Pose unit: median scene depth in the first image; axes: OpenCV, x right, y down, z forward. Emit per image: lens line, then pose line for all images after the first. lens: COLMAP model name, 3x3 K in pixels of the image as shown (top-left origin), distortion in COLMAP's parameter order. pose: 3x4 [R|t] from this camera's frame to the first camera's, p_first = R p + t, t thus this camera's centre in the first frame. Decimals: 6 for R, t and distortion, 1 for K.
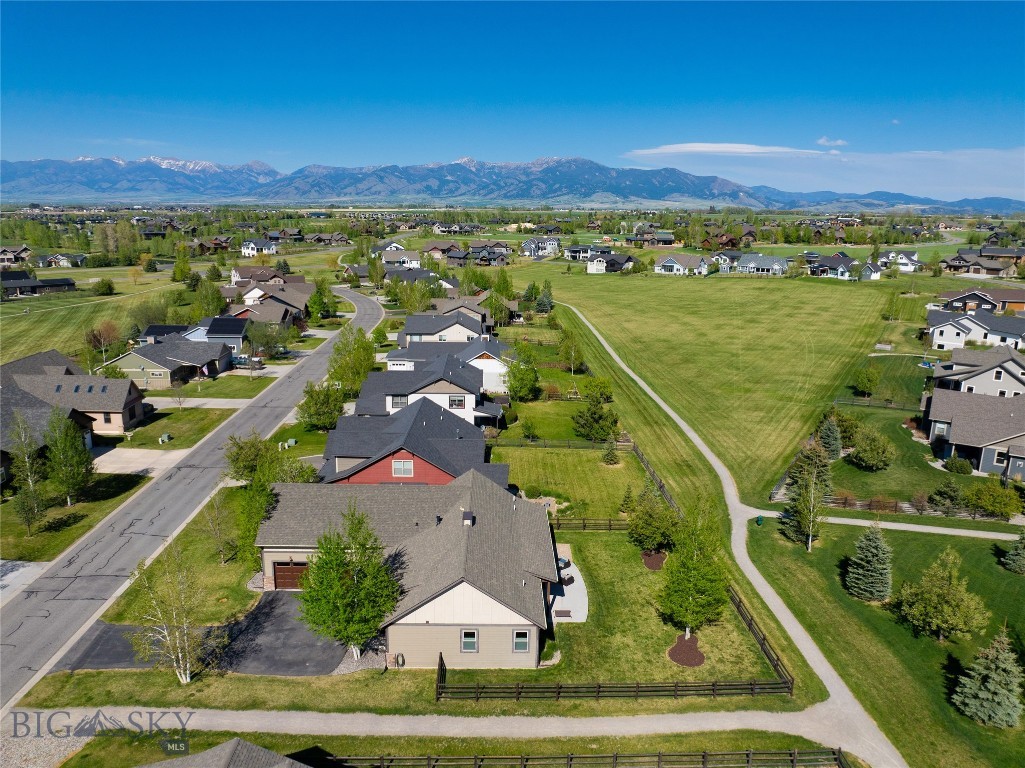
lens RADIAL K [[727.8, 0, 509.6], [0, 727.8, 368.4], [0, 0, 1]] dist [-0.039120, 0.004871]
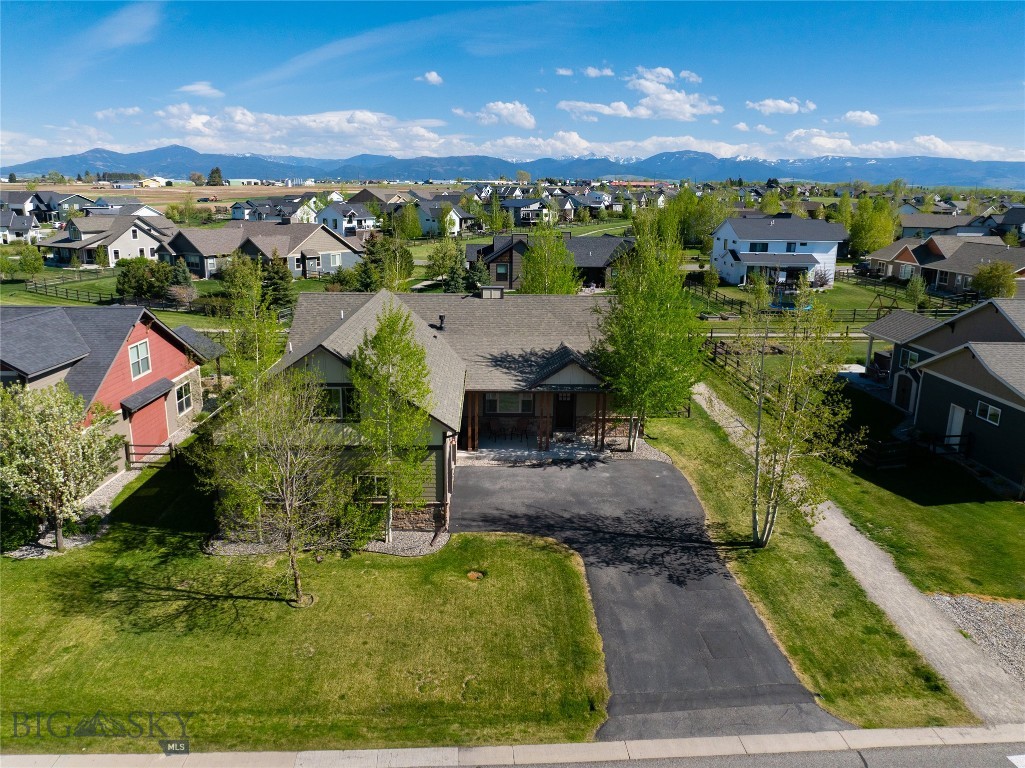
lens RADIAL K [[747.4, 0, 521.6], [0, 747.4, 351.9], [0, 0, 1]] dist [-0.042049, 0.005077]
pose [[-0.018136, -0.227395, 0.973634, -0.386059], [0.205297, 0.952198, 0.226213, 0.043362], [-0.978532, 0.203987, 0.029415, 0.439862]]
